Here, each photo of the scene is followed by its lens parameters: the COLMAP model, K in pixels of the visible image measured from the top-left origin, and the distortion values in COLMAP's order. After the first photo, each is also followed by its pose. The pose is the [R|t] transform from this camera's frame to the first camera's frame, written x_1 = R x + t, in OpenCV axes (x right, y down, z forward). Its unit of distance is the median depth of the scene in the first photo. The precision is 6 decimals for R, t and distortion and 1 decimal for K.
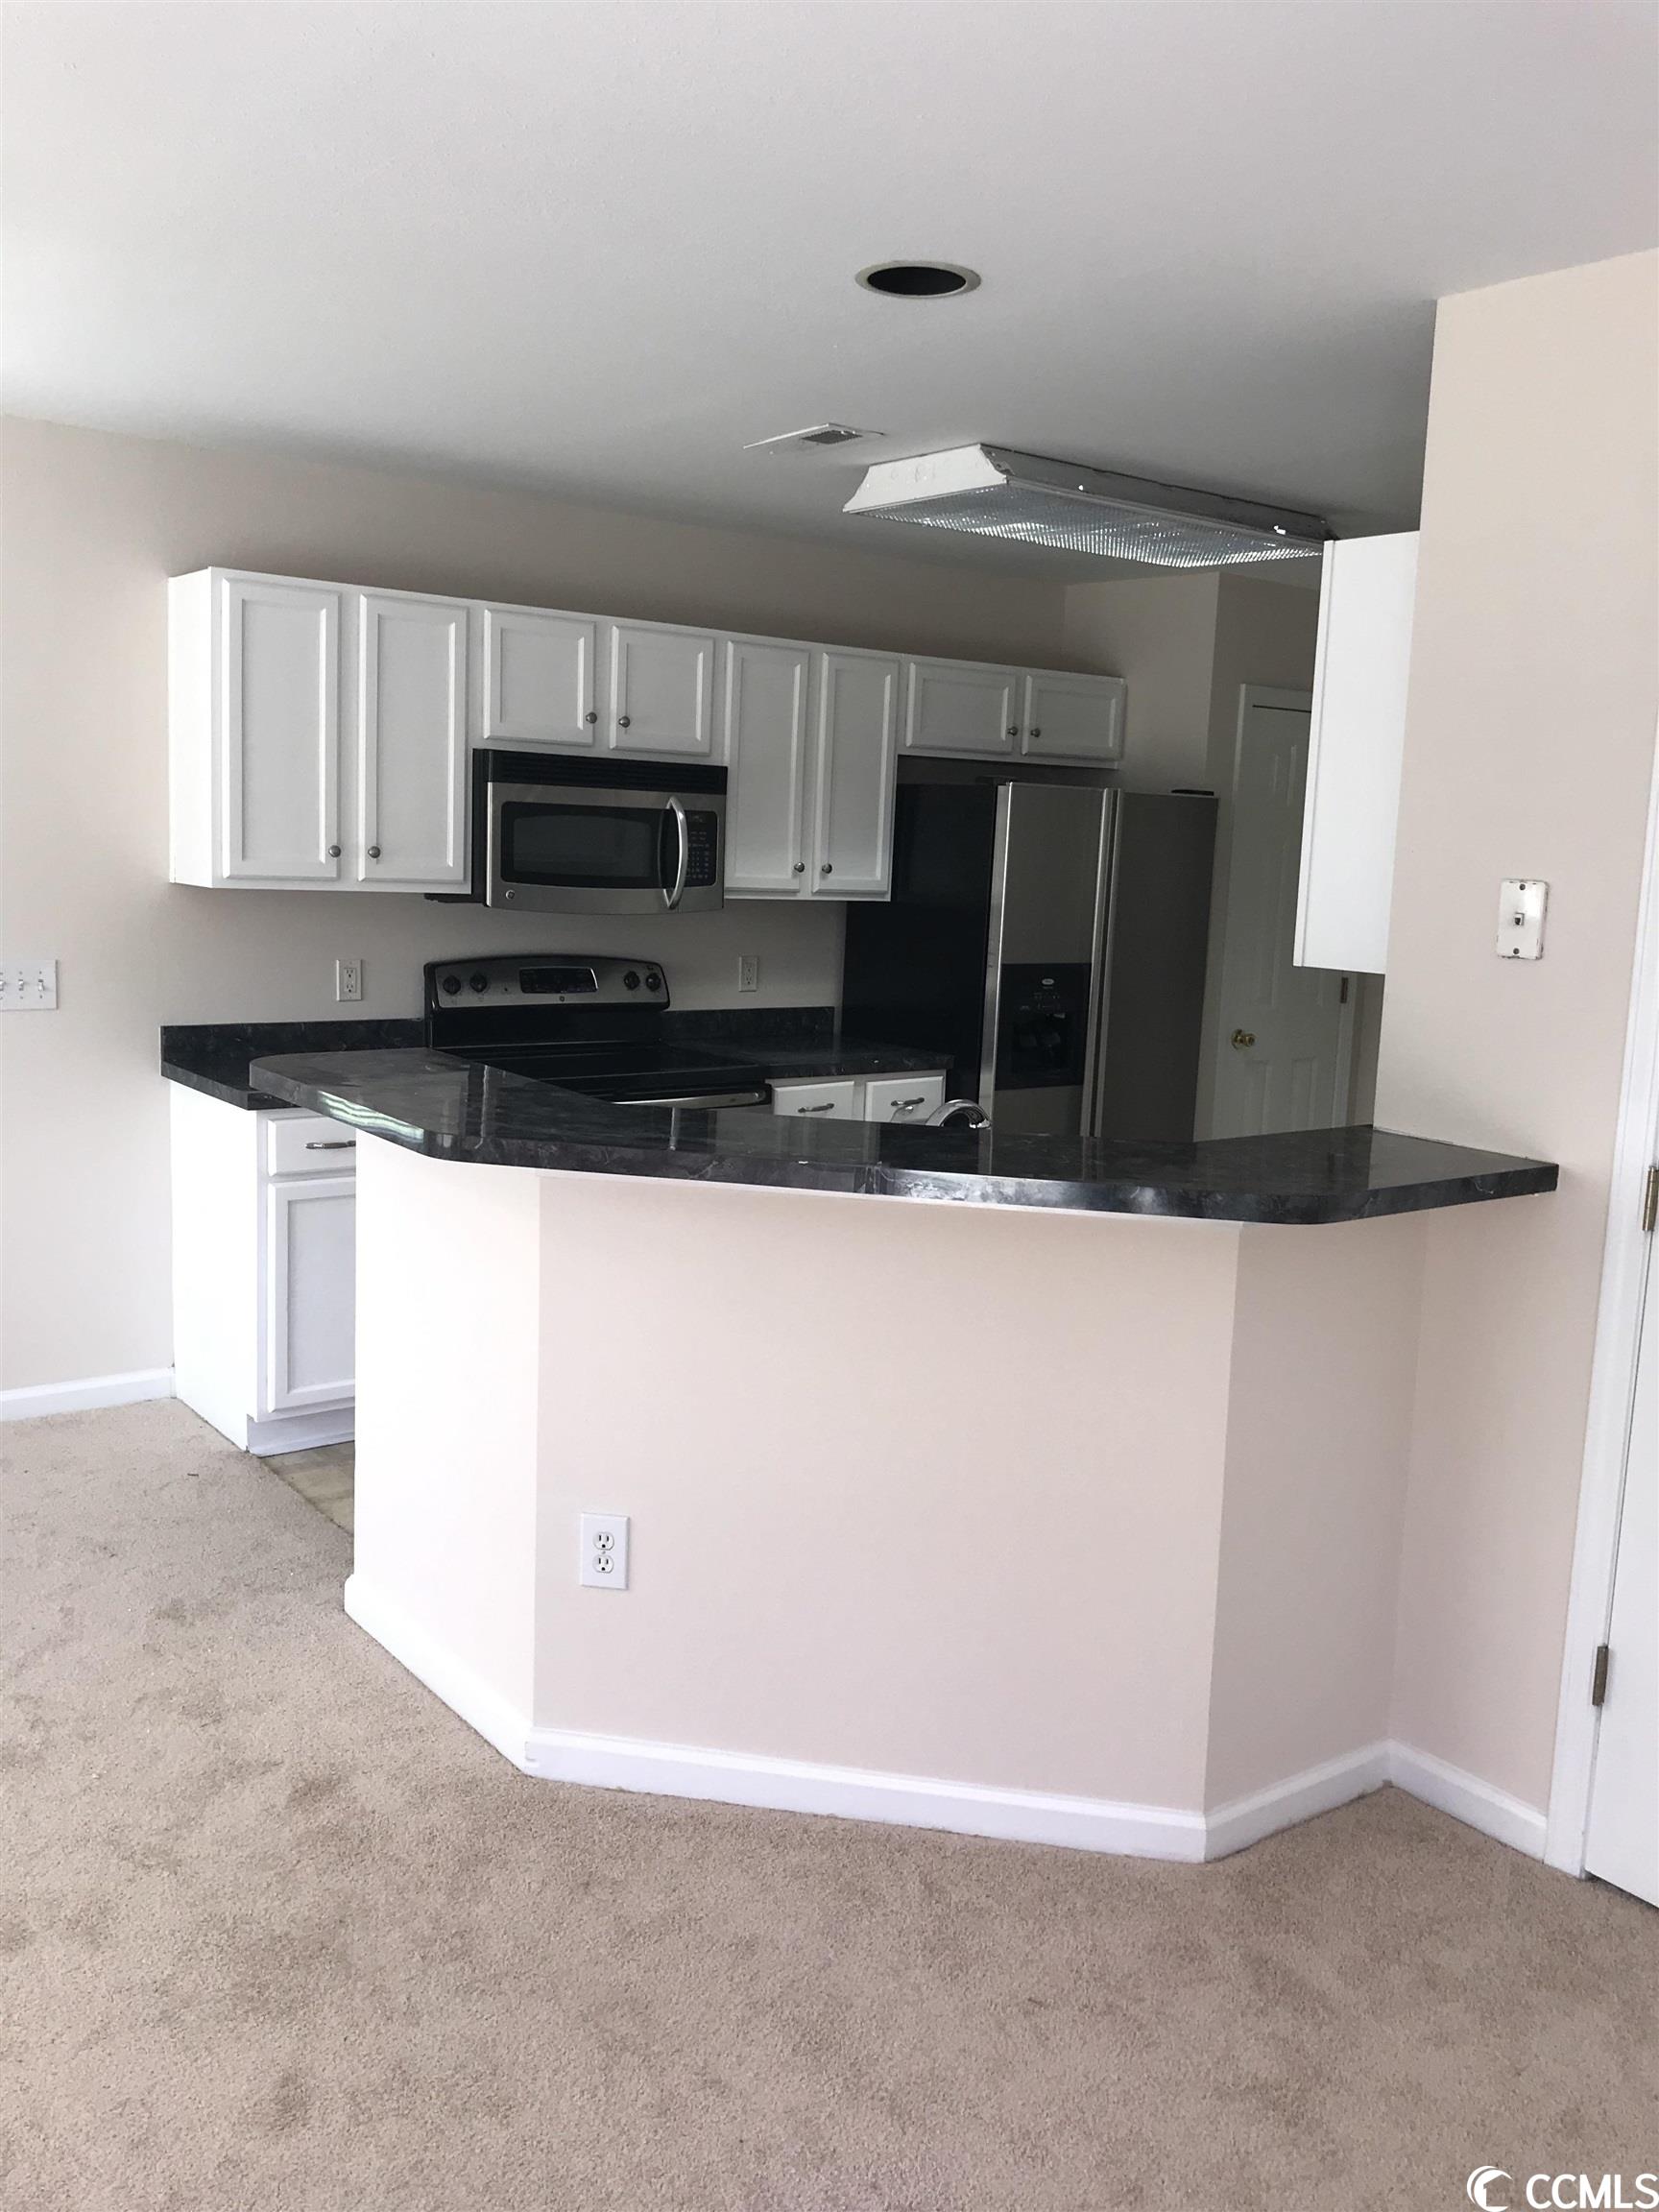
lens RADIAL K [[1805.9, 0, 829.5], [0, 1805.9, 1106.0], [0, 0, 1]] dist [-0.004543, -0.007460]
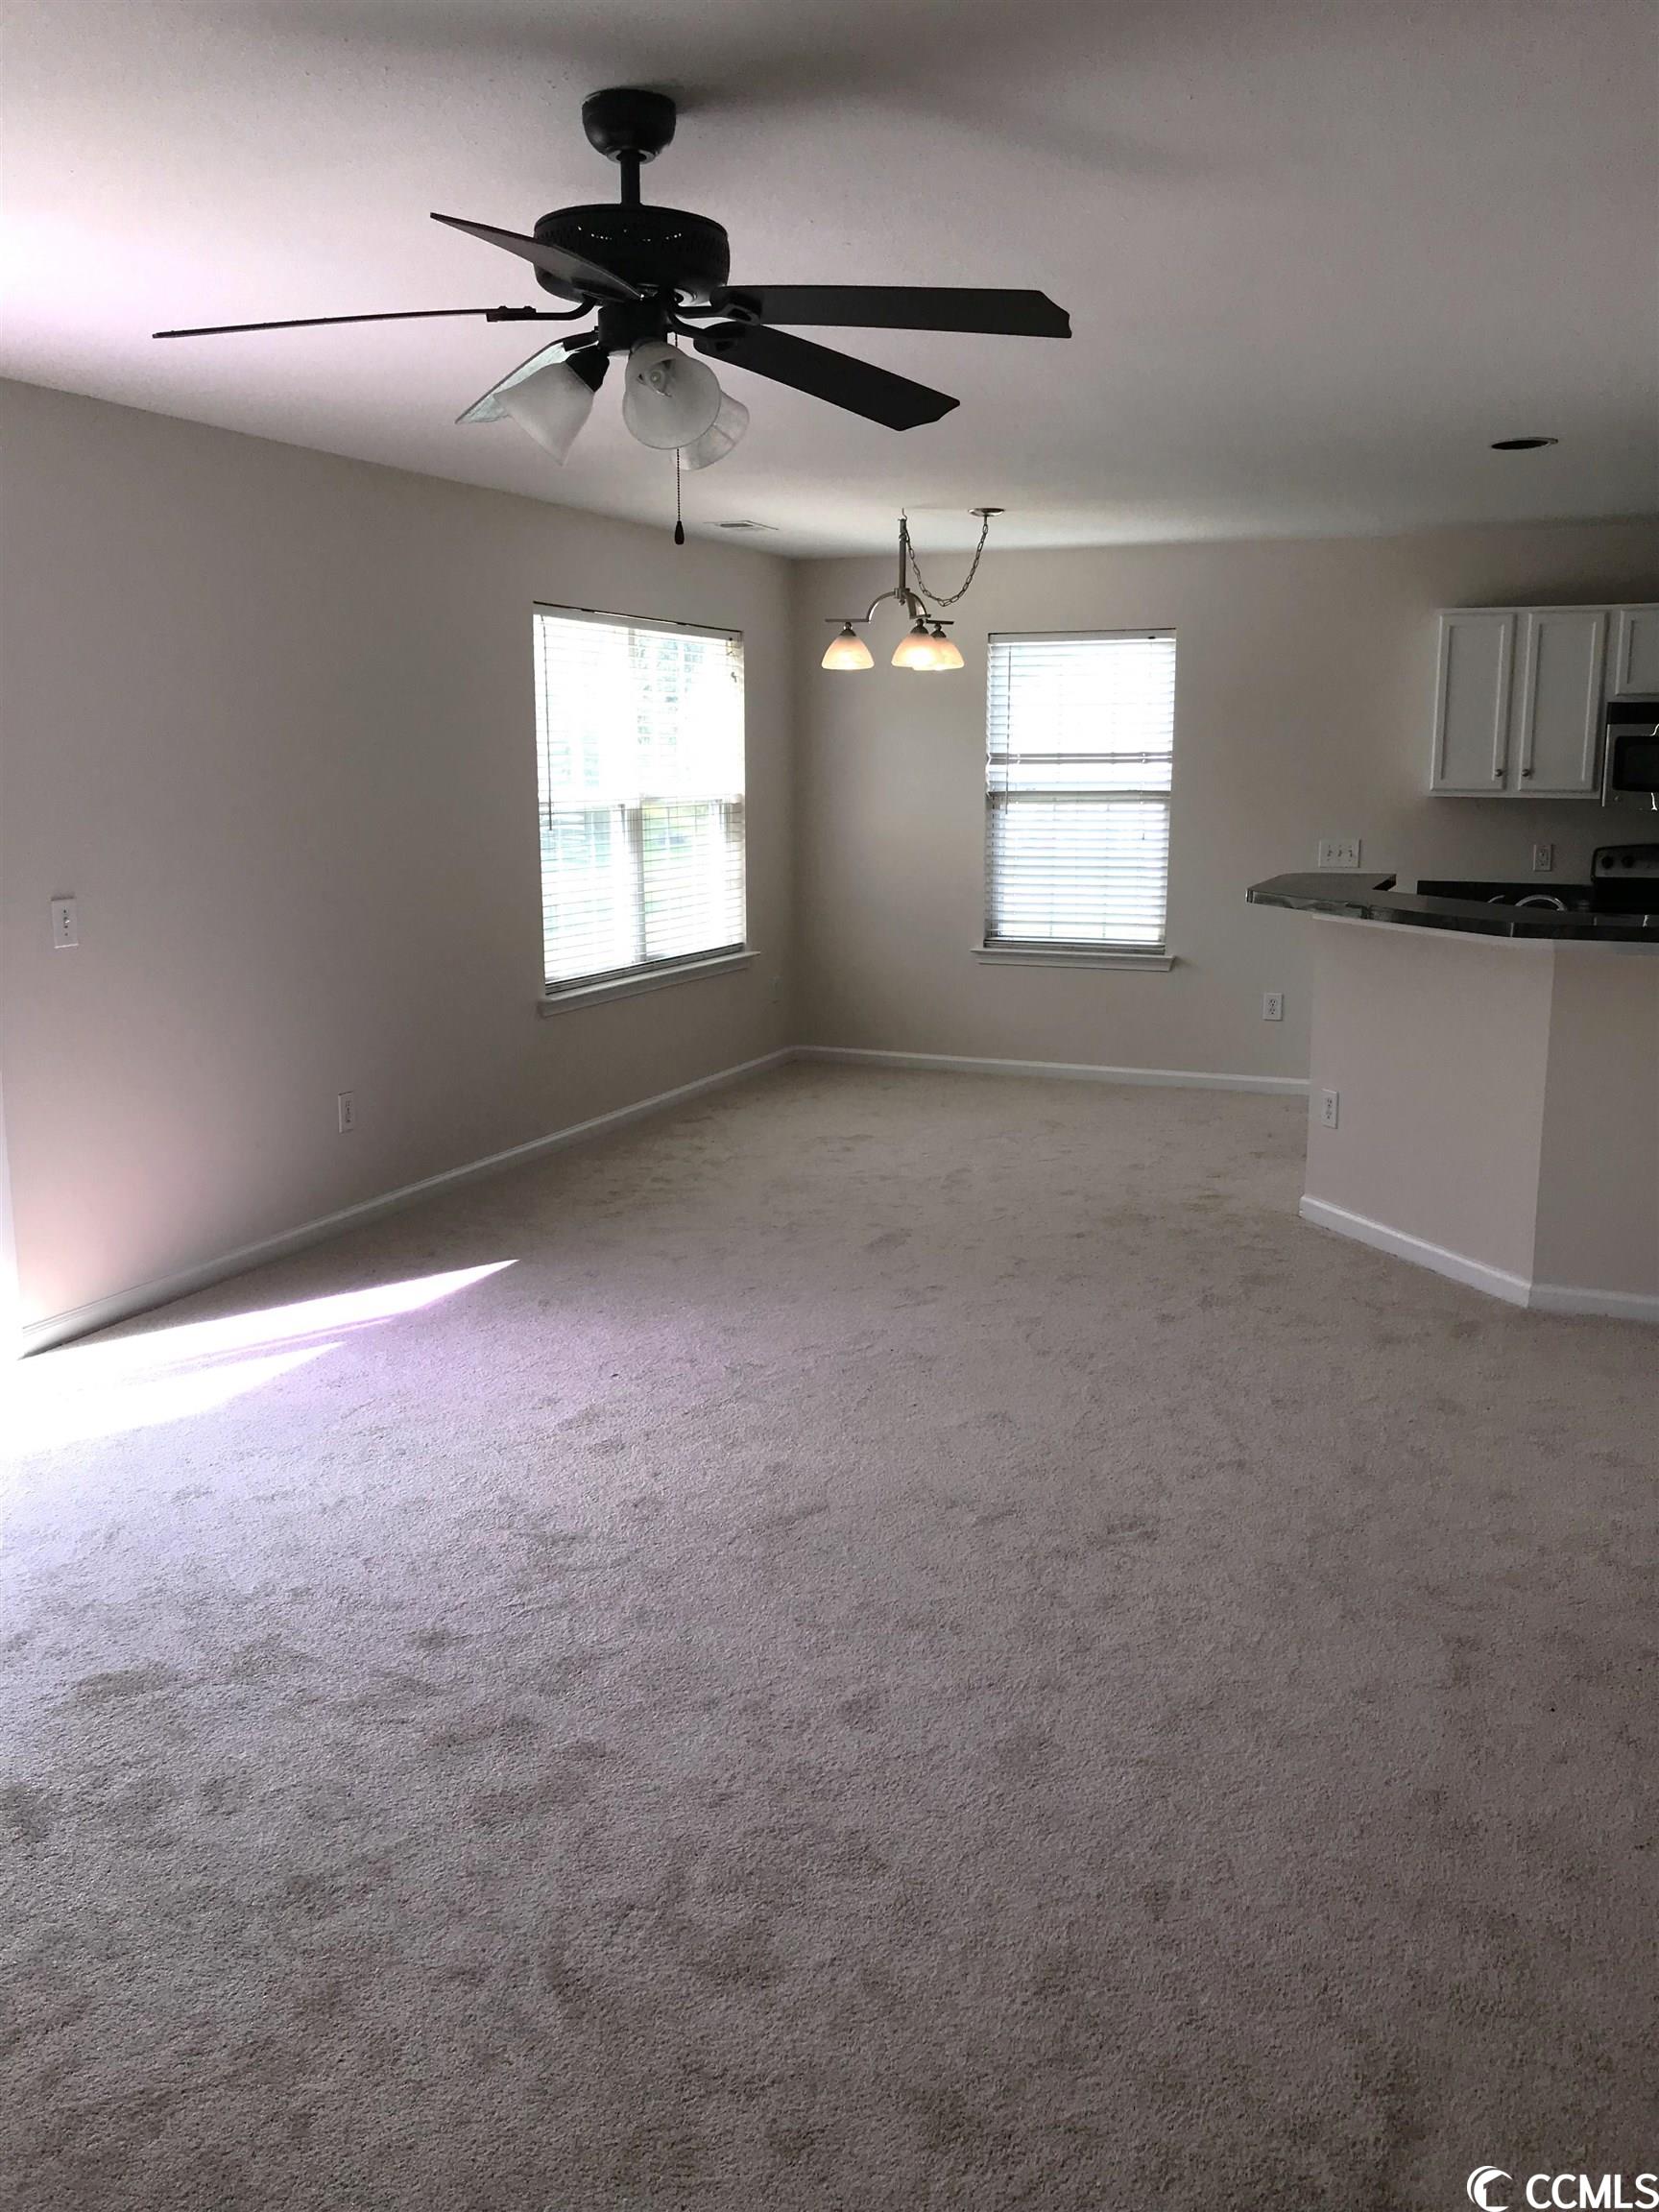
lens RADIAL K [[1805.9, 0, 829.5], [0, 1805.9, 1106.0], [0, 0, 1]] dist [-0.004543, -0.007460]
pose [[0.491424, 0.122454, -0.862269, 0.856670], [-0.110129, 0.990856, 0.077950, 0.095275], [0.863930, 0.056654, 0.500416, -0.316103]]
